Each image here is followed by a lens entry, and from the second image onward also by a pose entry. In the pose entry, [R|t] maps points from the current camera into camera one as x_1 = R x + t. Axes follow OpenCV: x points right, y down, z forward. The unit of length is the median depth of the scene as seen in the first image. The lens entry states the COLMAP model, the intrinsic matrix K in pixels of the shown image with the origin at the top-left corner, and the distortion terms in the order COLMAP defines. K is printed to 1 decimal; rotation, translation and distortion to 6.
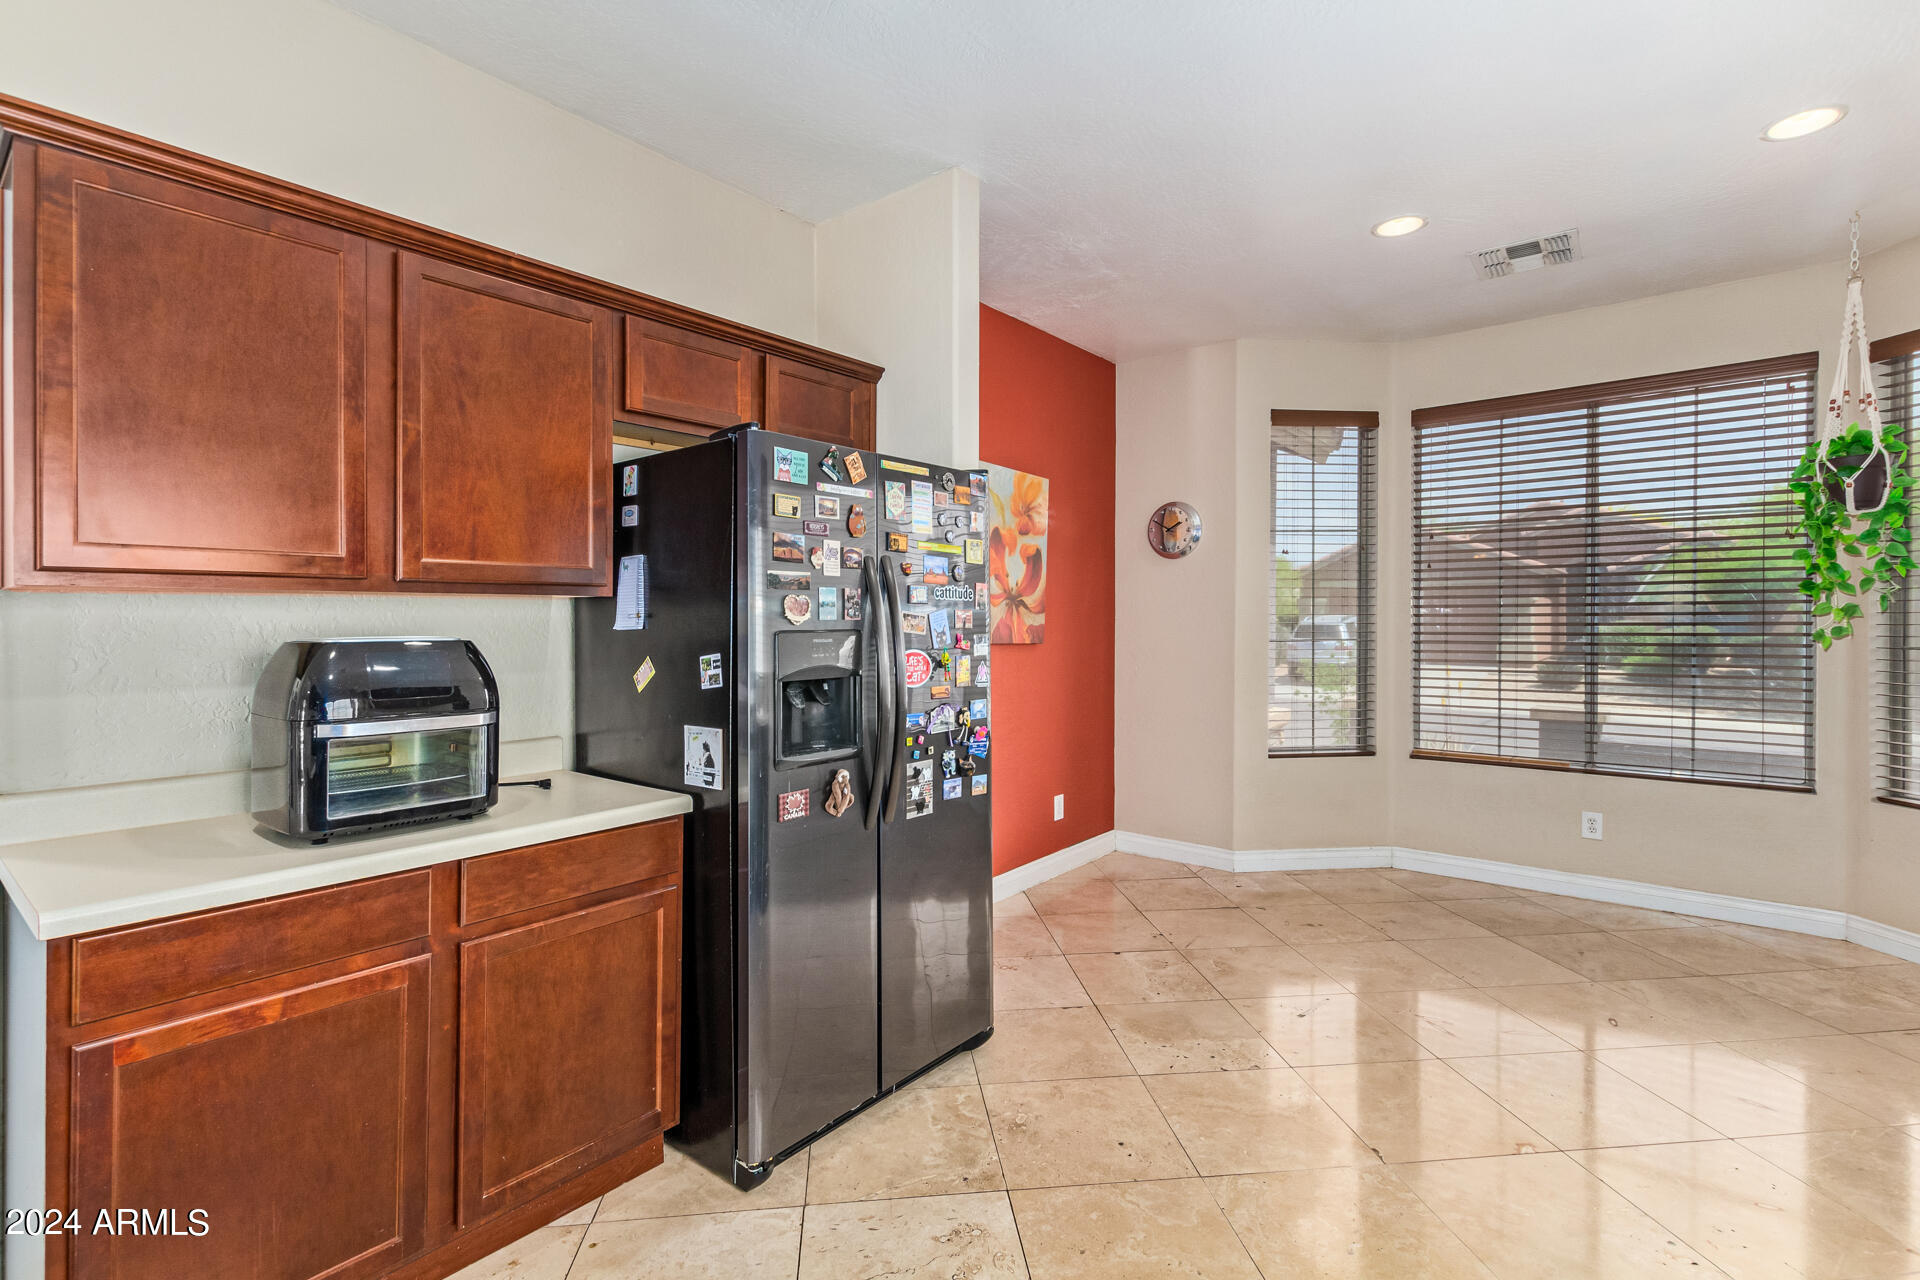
lens RADIAL K [[919.5, 0, 933.3], [0, 919.5, 640.8], [0, 0, 1]] dist [0.032841, -0.010311]
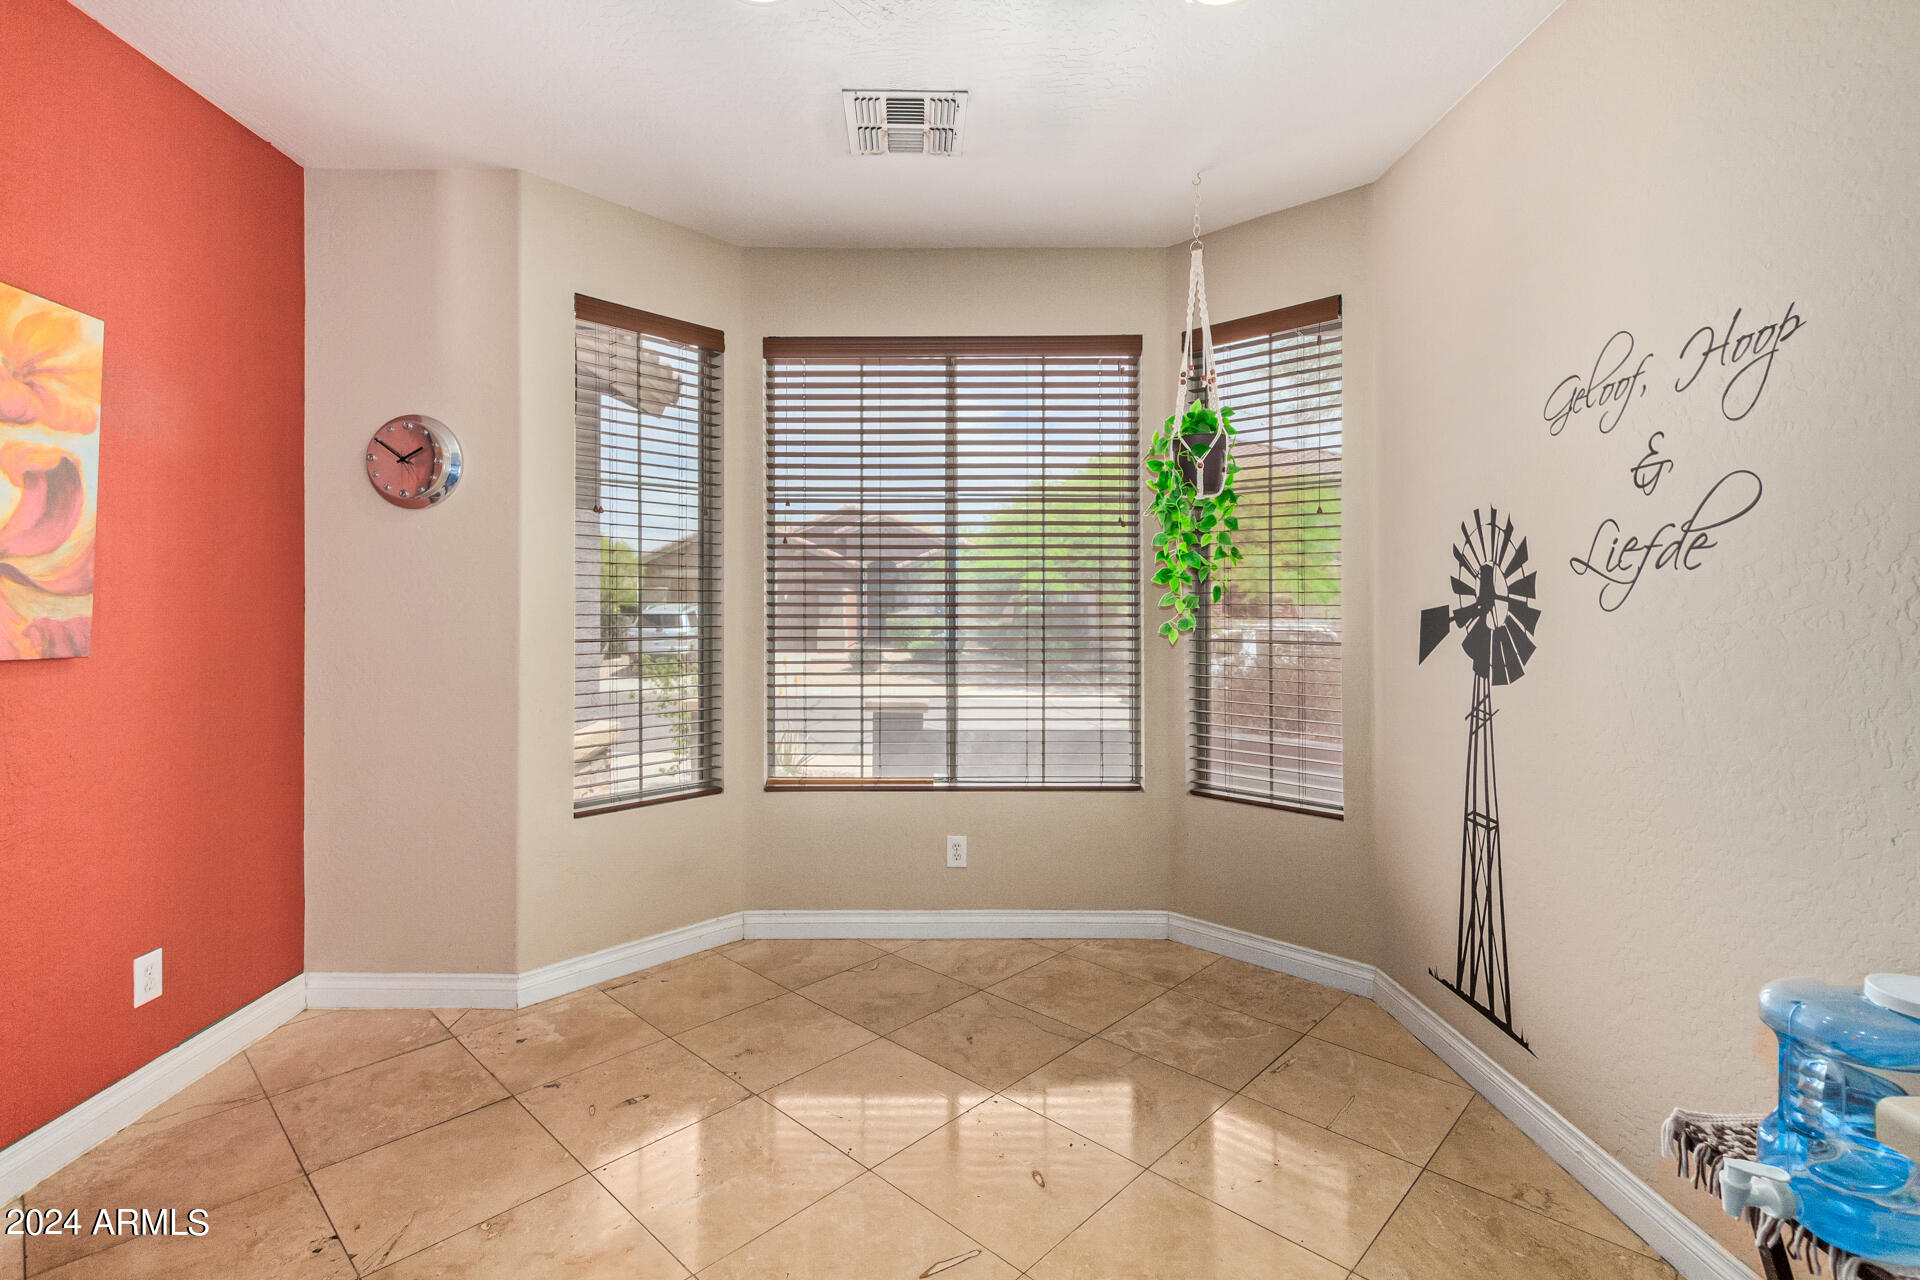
lens RADIAL K [[870.0, 0, 950.2], [0, 870.0, 607.6], [0, 0, 1]] dist [0.002204, 0.000116]
pose [[0.757614, 0.003351, 0.652694, 0.165345], [0.011013, 0.999779, -0.017917, -0.010186], [-0.652610, 0.020763, 0.757409, 0.362126]]
